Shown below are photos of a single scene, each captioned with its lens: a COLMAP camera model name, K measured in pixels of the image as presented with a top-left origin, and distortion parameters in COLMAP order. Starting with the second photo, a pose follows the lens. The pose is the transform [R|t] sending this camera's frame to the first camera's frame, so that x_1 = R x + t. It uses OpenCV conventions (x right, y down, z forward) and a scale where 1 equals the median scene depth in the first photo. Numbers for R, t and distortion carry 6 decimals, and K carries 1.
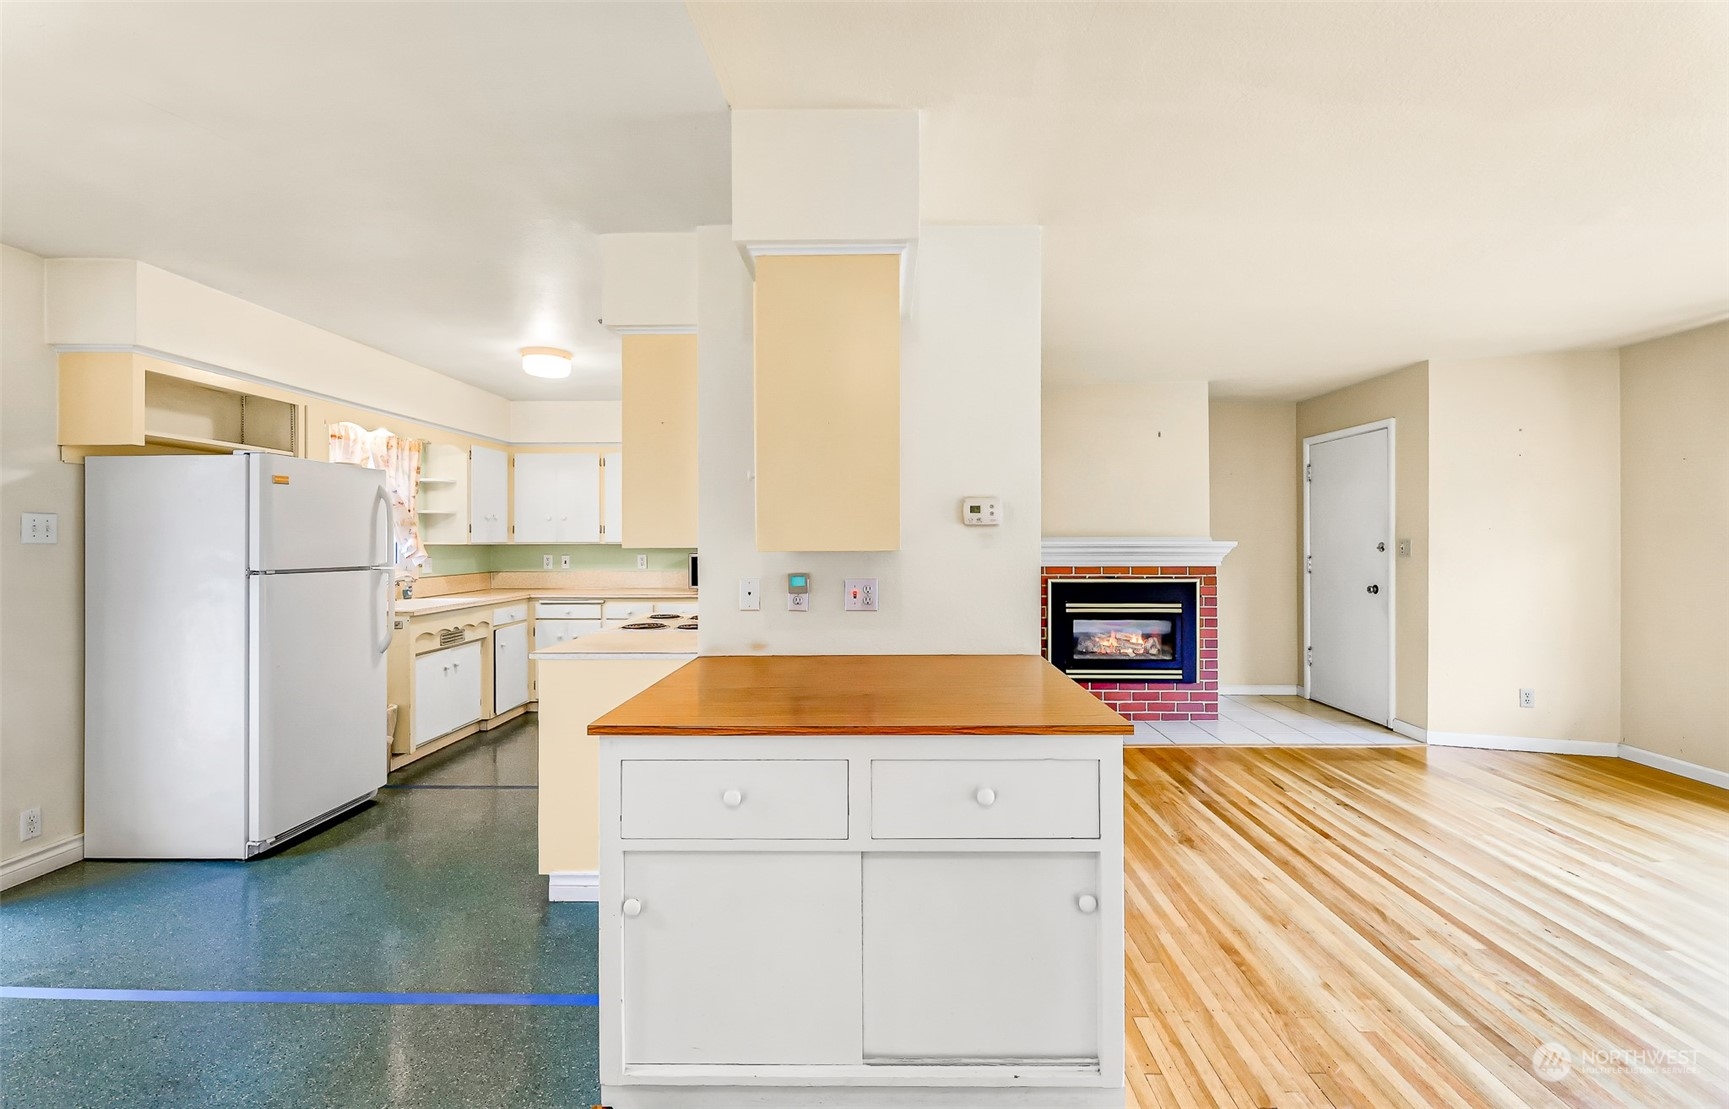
lens RADIAL K [[765.2, 0, 911.8], [0, 765.2, 536.5], [0, 0, 1]] dist [-0.018365, 0.000429]
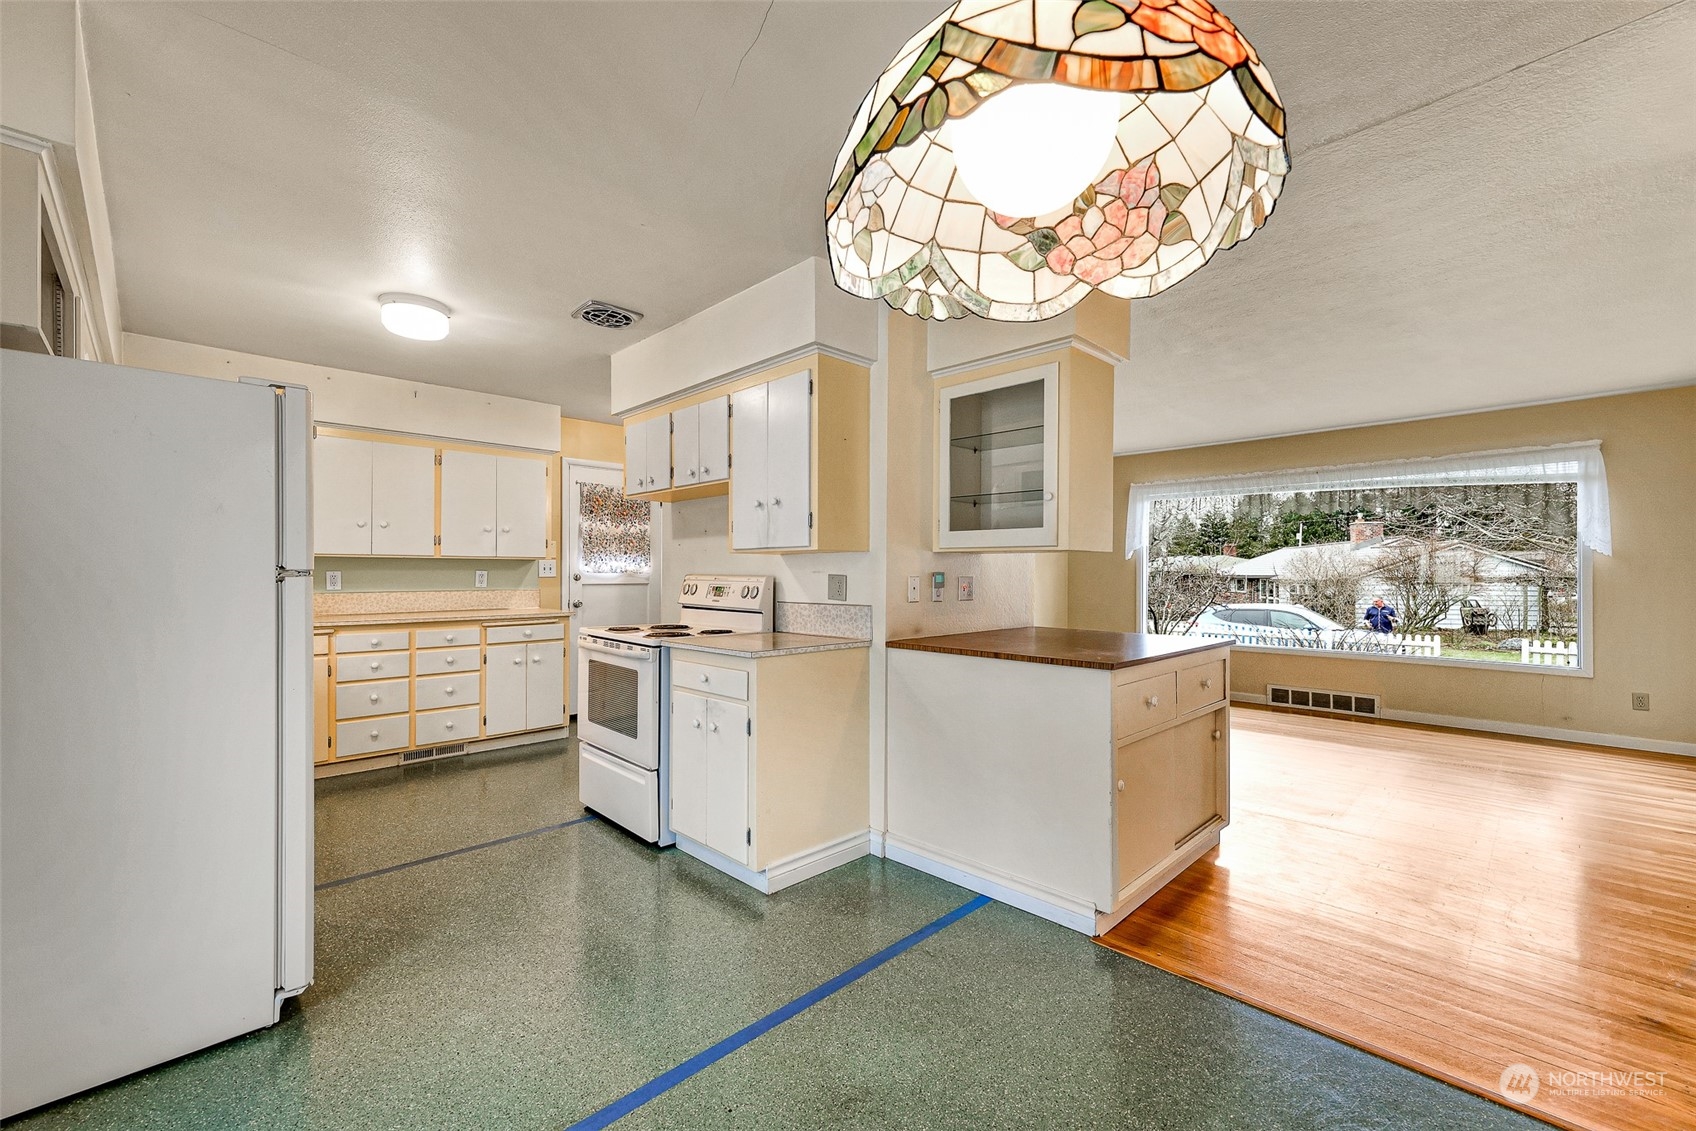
lens RADIAL K [[694.8, 0, 866.2], [0, 694.8, 568.9], [0, 0, 1]] dist [-0.000008, -0.000120]
pose [[0.695807, 0.007623, 0.718188, -0.686862], [-0.006116, 0.999970, -0.004690, 0.030831], [-0.718202, -0.001129, 0.695833, 0.168275]]
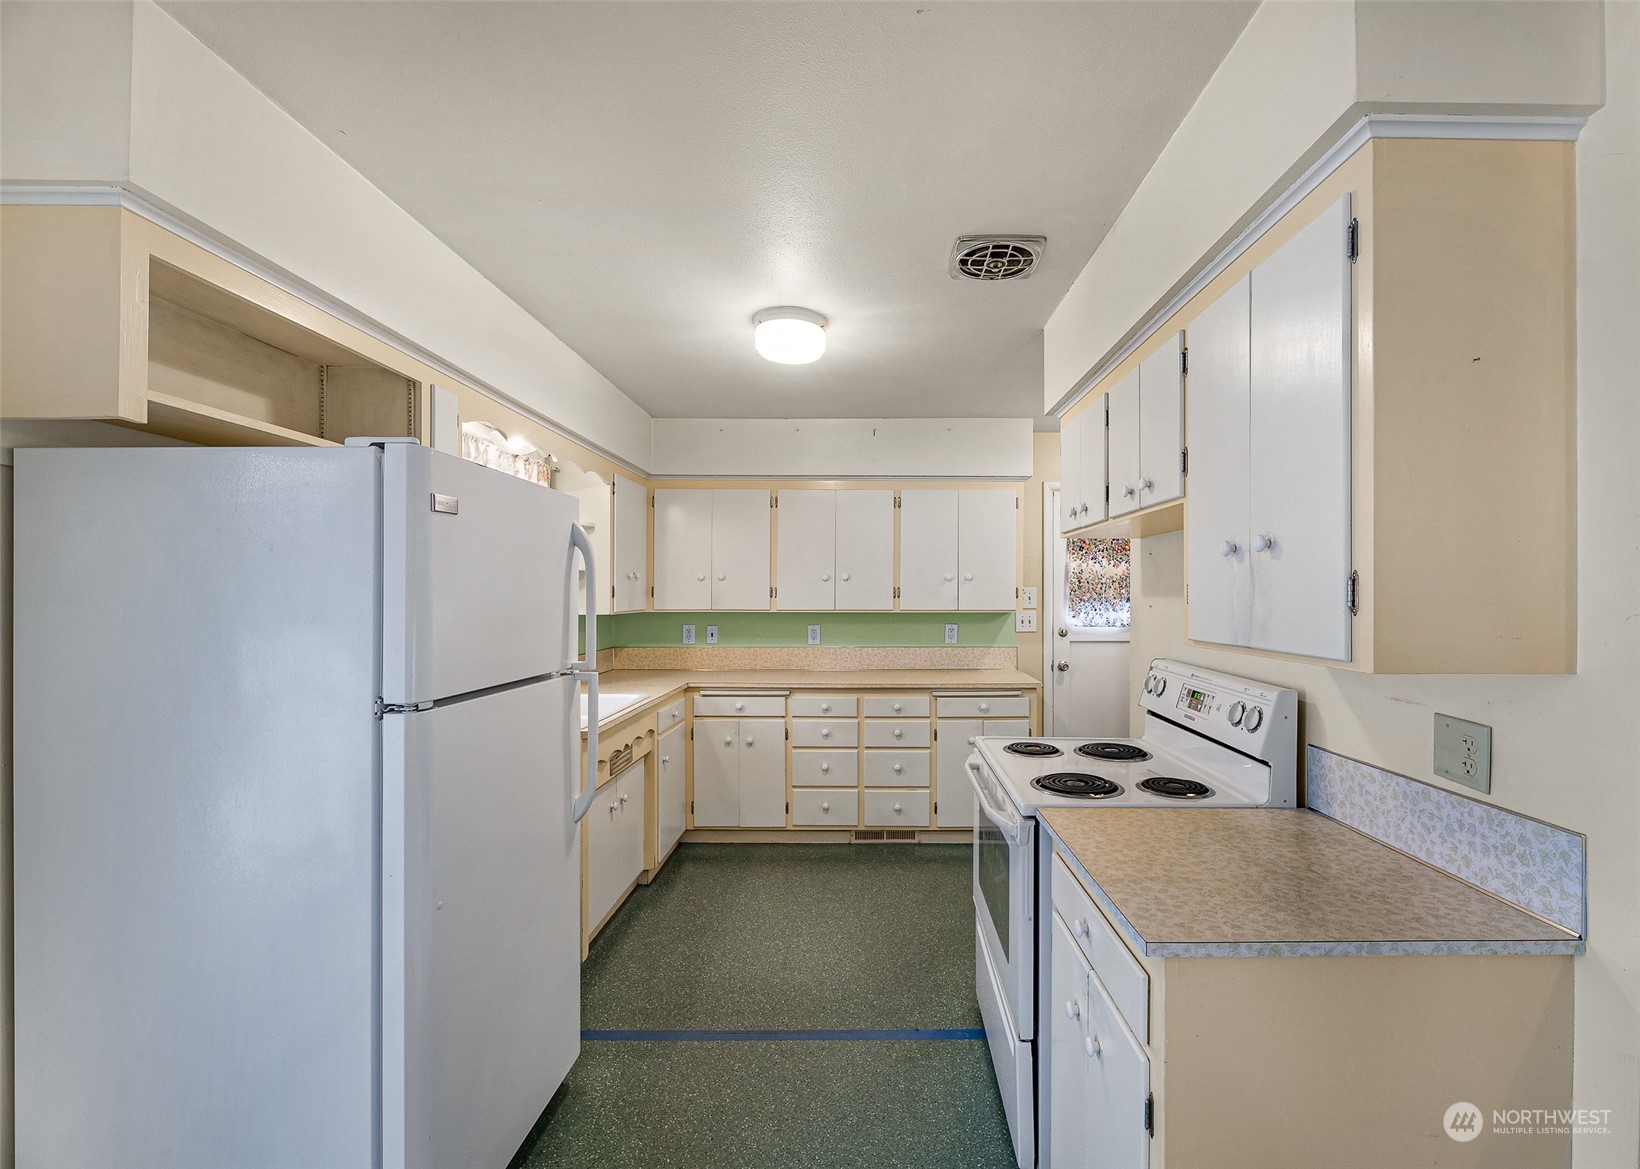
lens RADIAL K [[708.1, 0, 873.4], [0, 708.1, 593.0], [0, 0, 1]] dist [-0.001800, -0.000415]
pose [[0.999873, 0.006492, 0.014546, -0.427433], [-0.006567, 0.999965, 0.005115, -0.017907], [-0.014512, -0.005210, 0.999881, 0.414158]]
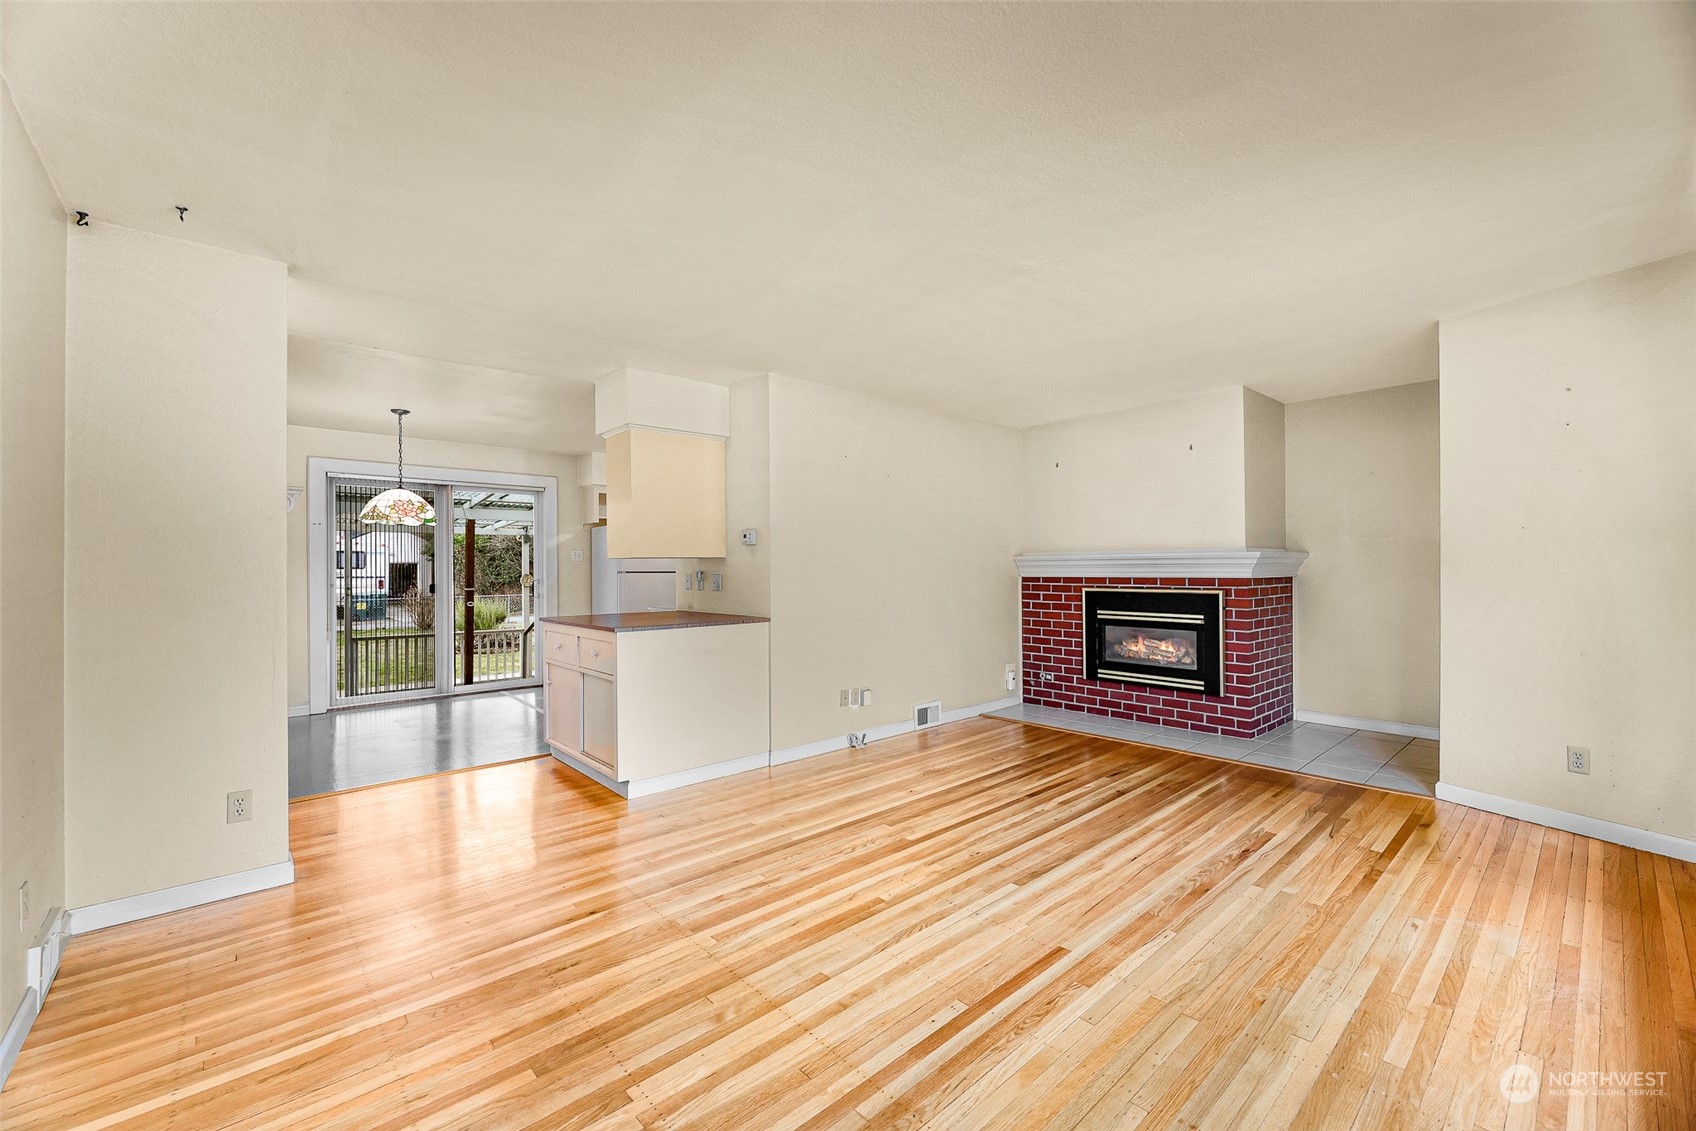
lens RADIAL K [[752.7, 0, 850.5], [0, 752.7, 565.5], [0, 0, 1]] dist [-0.001967, -0.000309]
pose [[0.645514, -0.007874, -0.763708, 1.028000], [0.010558, 0.999943, -0.001386, 0.025438], [0.763676, -0.007168, 0.645560, 0.016165]]
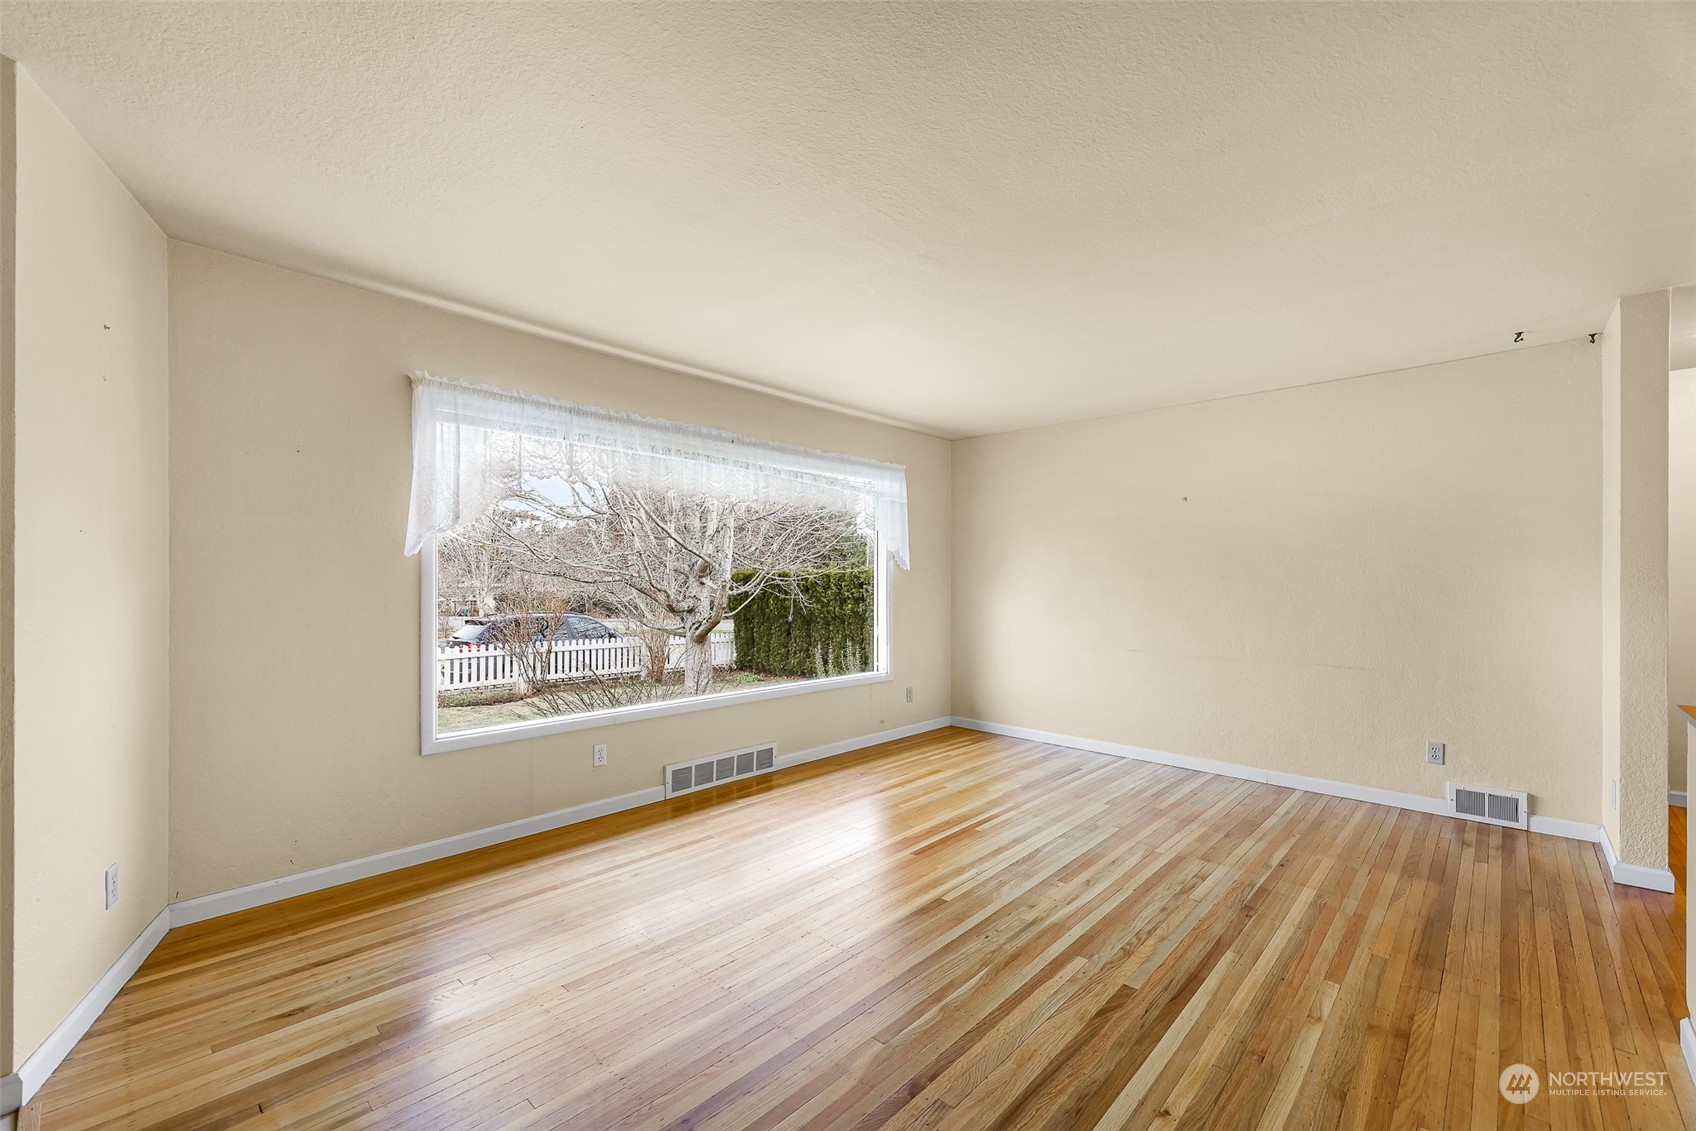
lens RADIAL K [[700.2, 0, 886.1], [0, 700.2, 580.8], [0, 0, 1]] dist [0.009630, 0.000029]
pose [[-0.717272, -0.000361, 0.696793, 0.165388], [-0.004137, 0.999984, -0.003741, 0.021677], [-0.696781, -0.005566, -0.717262, 1.101022]]
